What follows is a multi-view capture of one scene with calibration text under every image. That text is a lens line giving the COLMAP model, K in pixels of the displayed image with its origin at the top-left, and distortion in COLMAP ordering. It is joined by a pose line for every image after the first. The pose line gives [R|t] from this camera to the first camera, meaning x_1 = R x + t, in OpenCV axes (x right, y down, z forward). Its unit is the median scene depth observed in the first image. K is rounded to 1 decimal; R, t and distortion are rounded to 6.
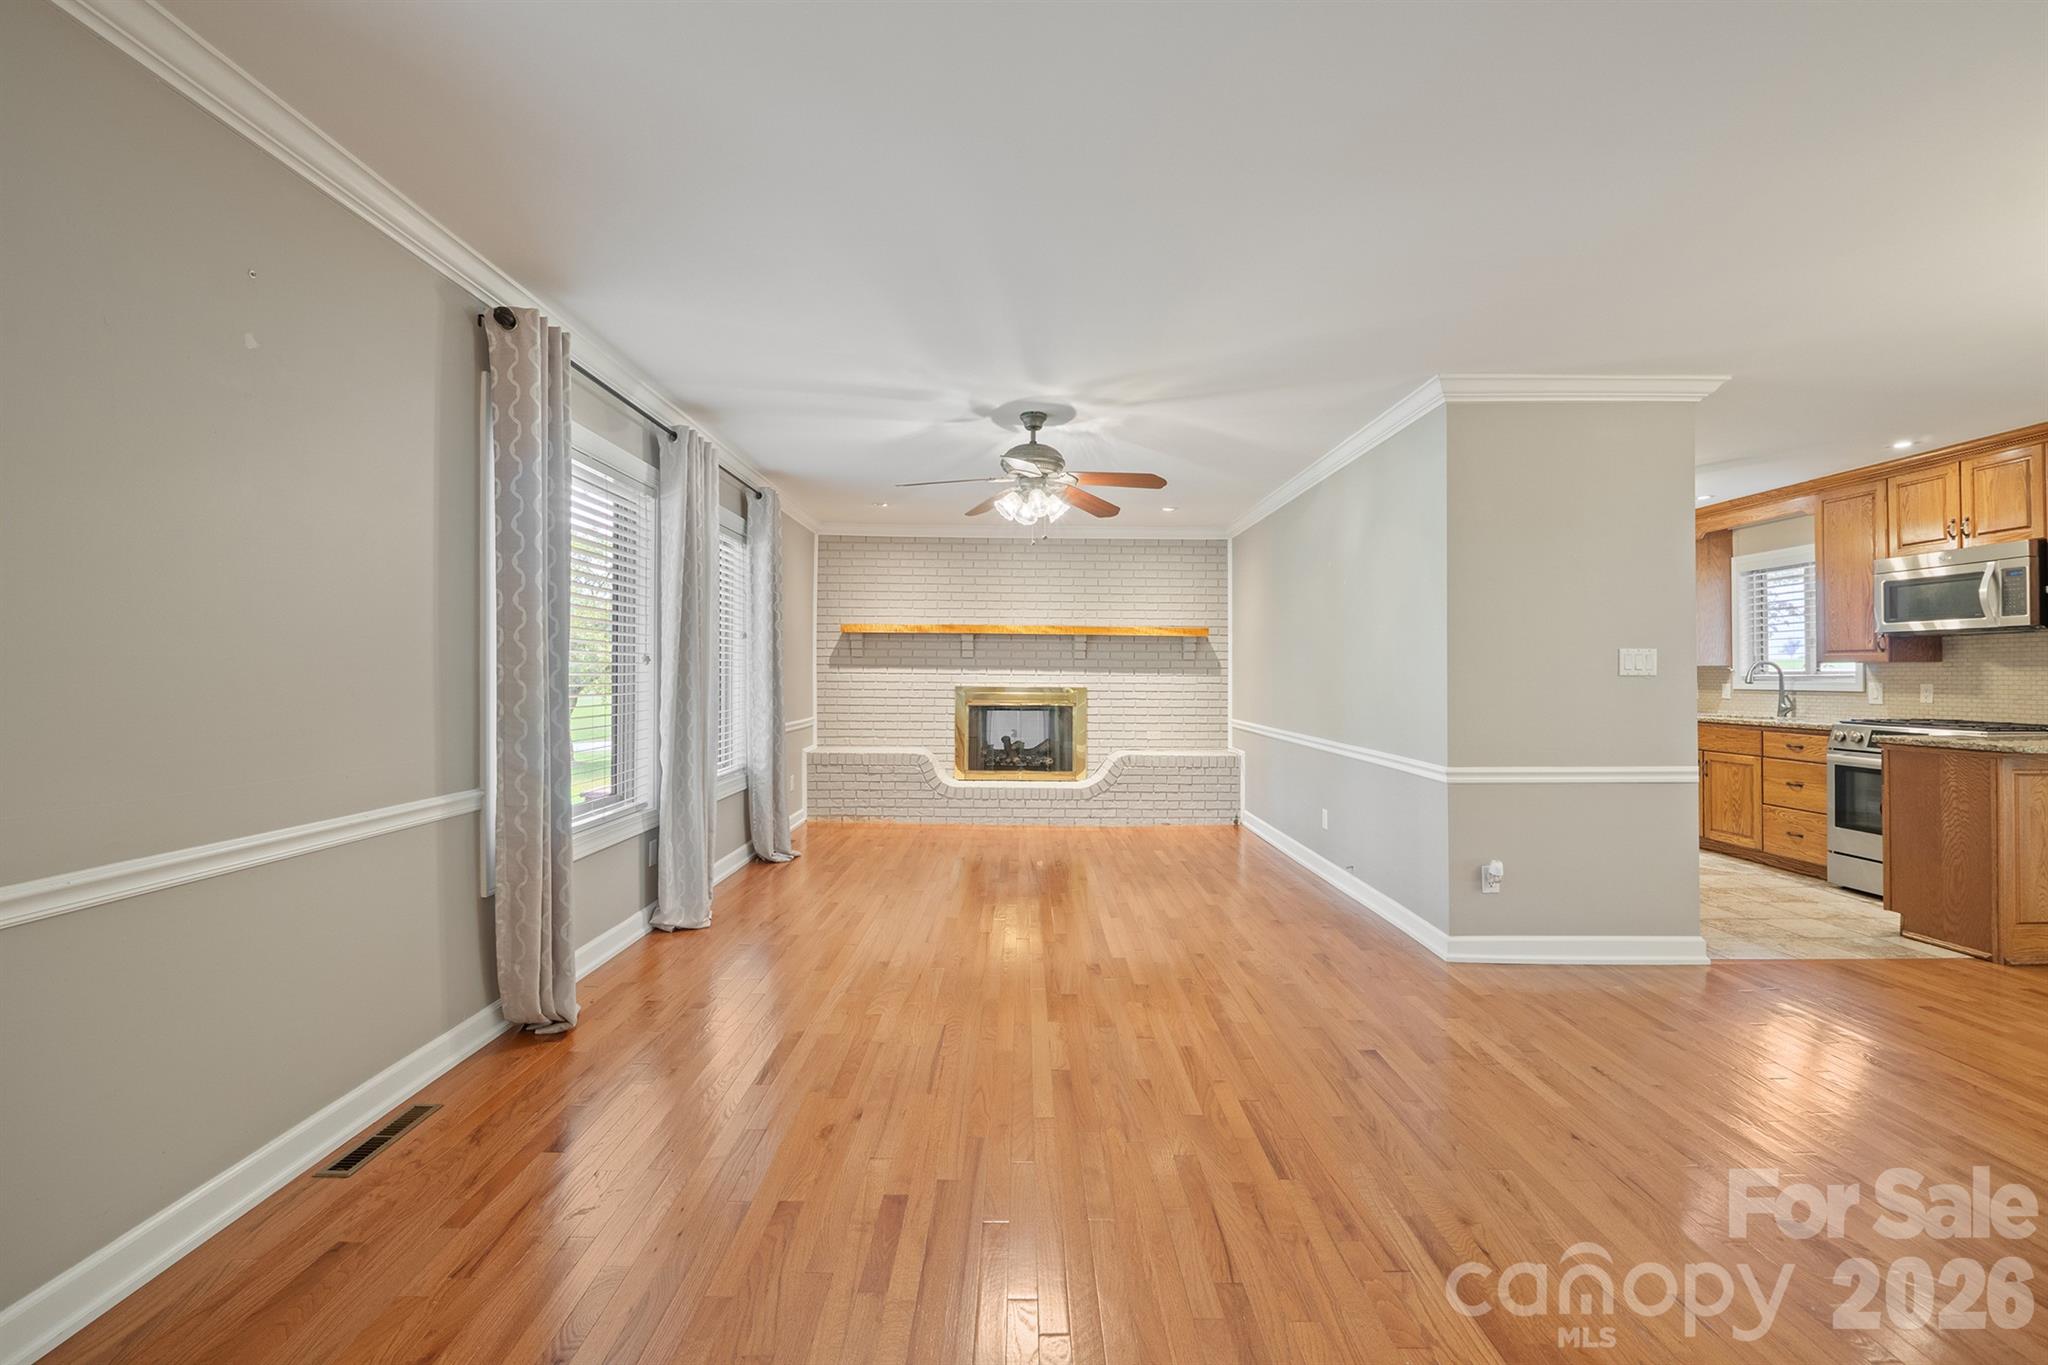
lens RADIAL K [[863.6, 0, 1020.1], [0, 863.6, 668.9], [0, 0, 1]] dist [-0.006579, -0.000011]
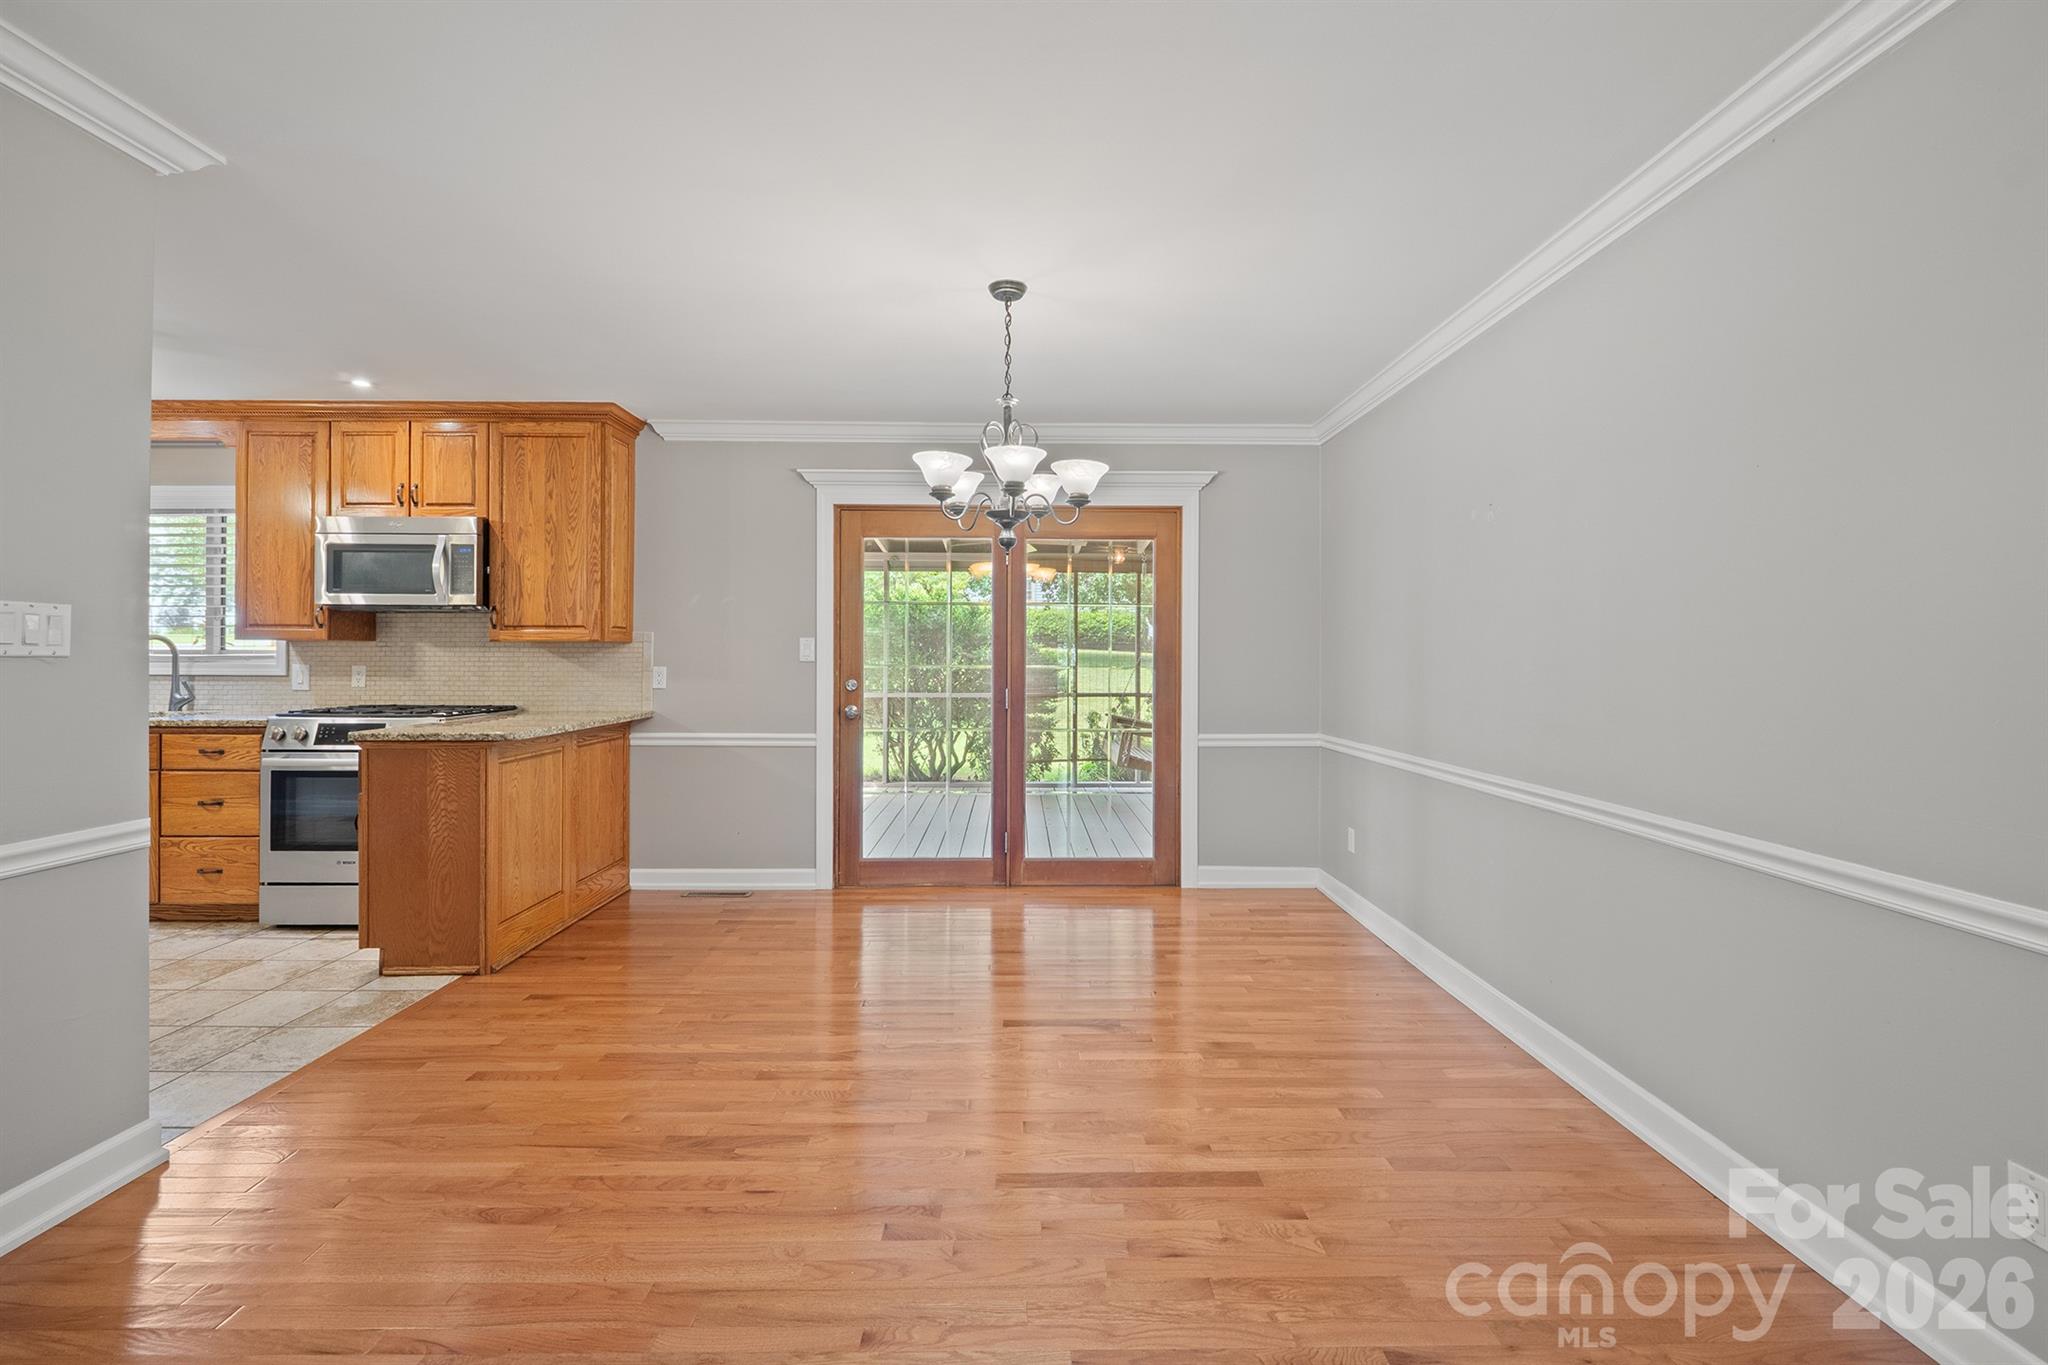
lens RADIAL K [[863.6, 0, 1035.6], [0, 863.6, 651.2], [0, 0, 1]] dist [-0.006579, -0.000011]
pose [[-0.011062, 0.007031, 0.999914, 0.199289], [-0.010843, 0.999916, -0.007151, 0.001715], [-0.999880, -0.010921, -0.010985, 0.386622]]
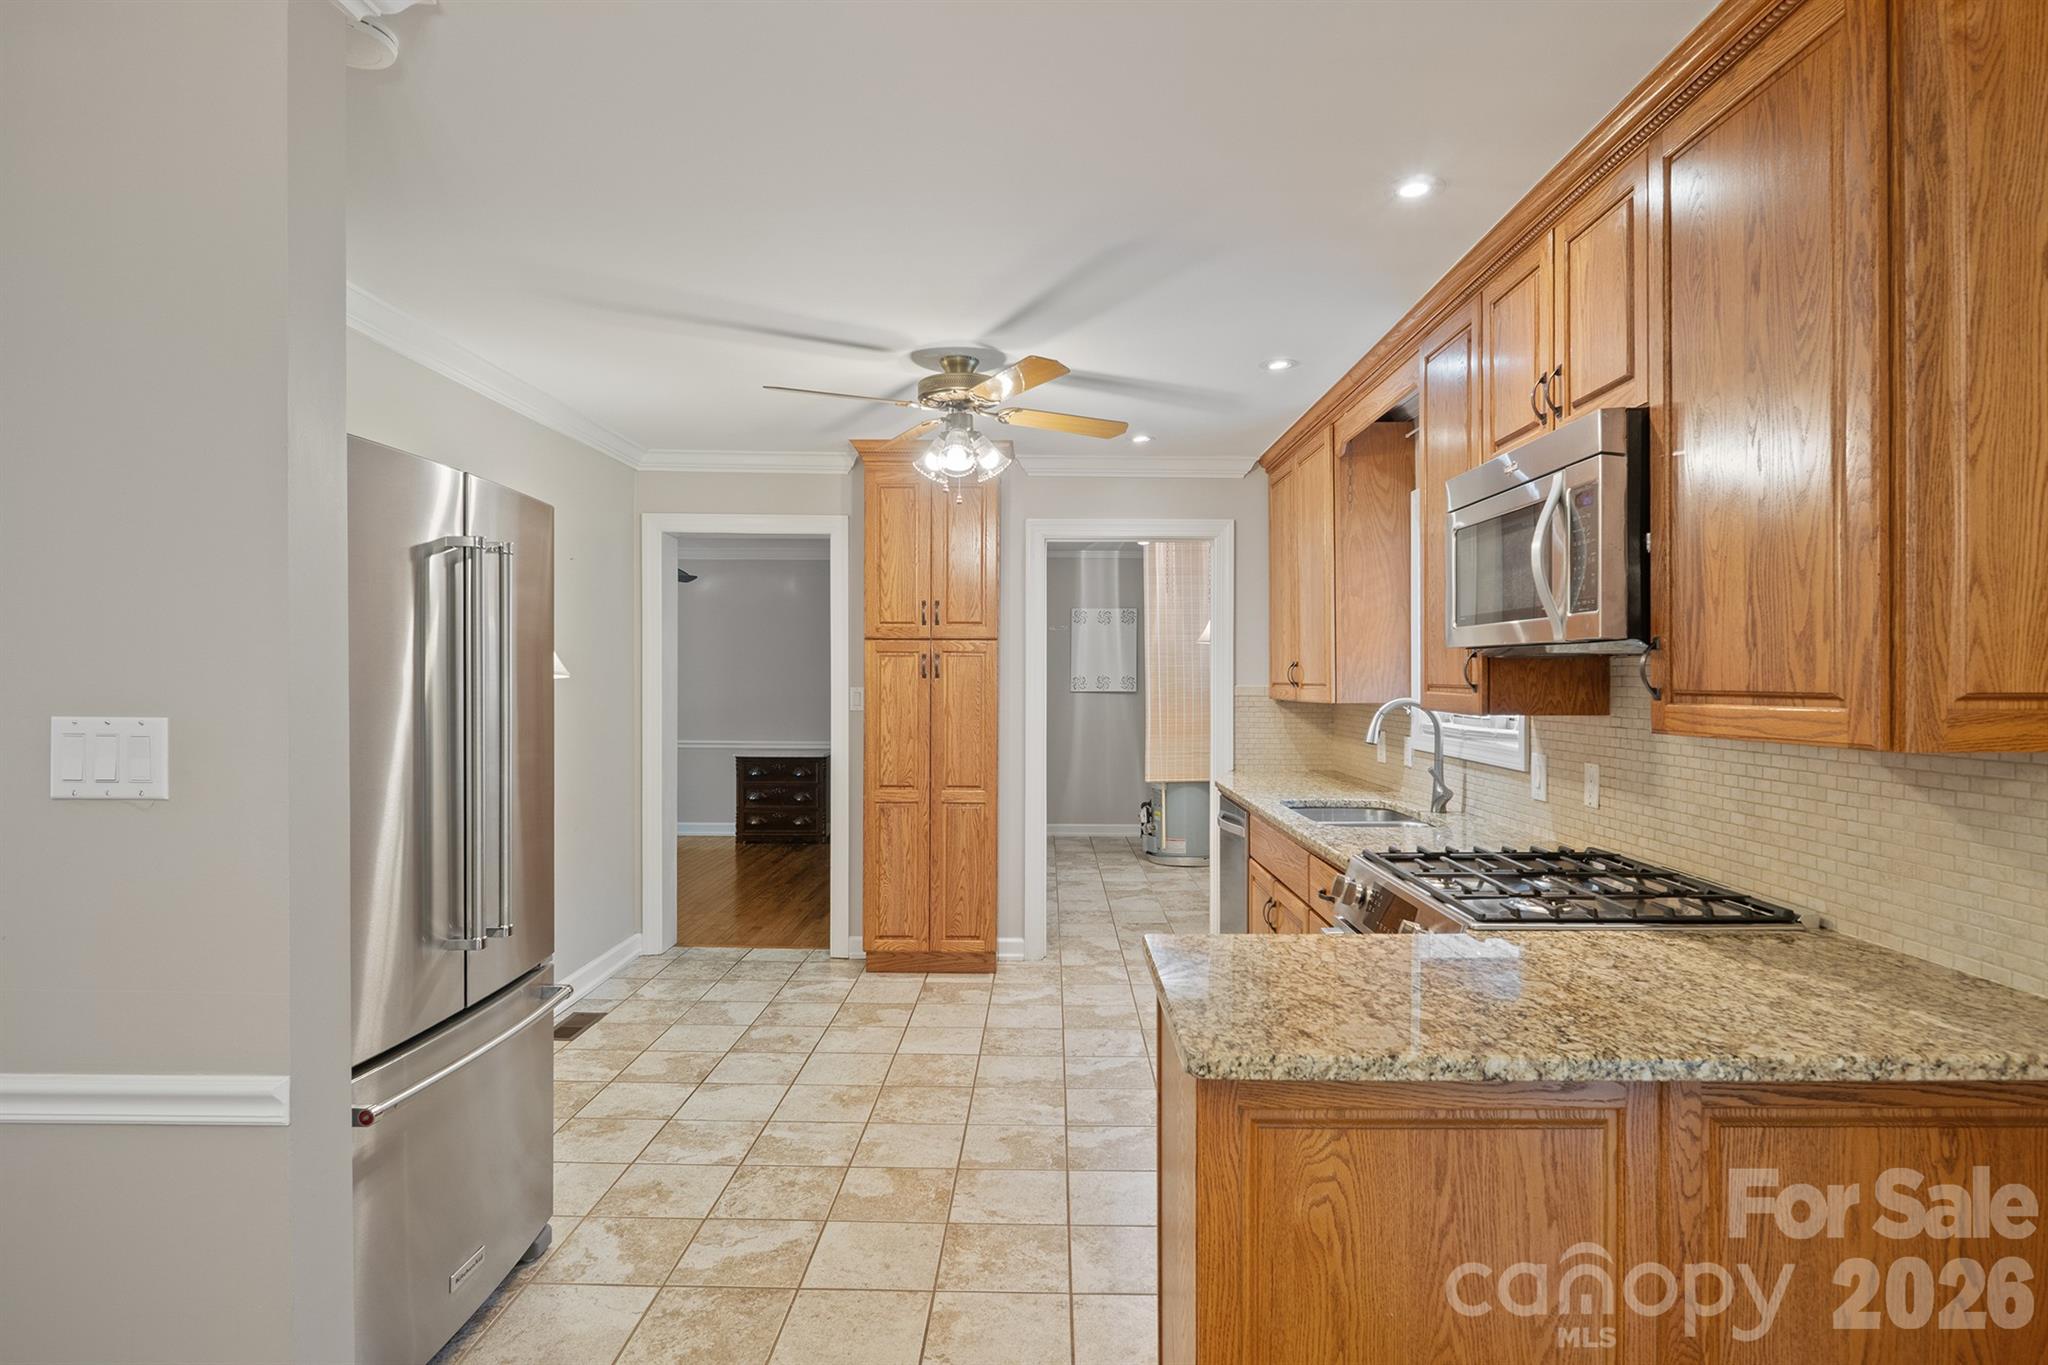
lens RADIAL K [[1102.0, 0, 1032.2], [0, 1102.0, 684.0], [0, 0, 1]] dist [-0.003488, -0.001605]
pose [[0.999667, 0.002875, -0.025643, 0.979635], [-0.002486, 0.999881, 0.015208, -0.039321], [0.025684, -0.015139, 0.999555, 0.533838]]
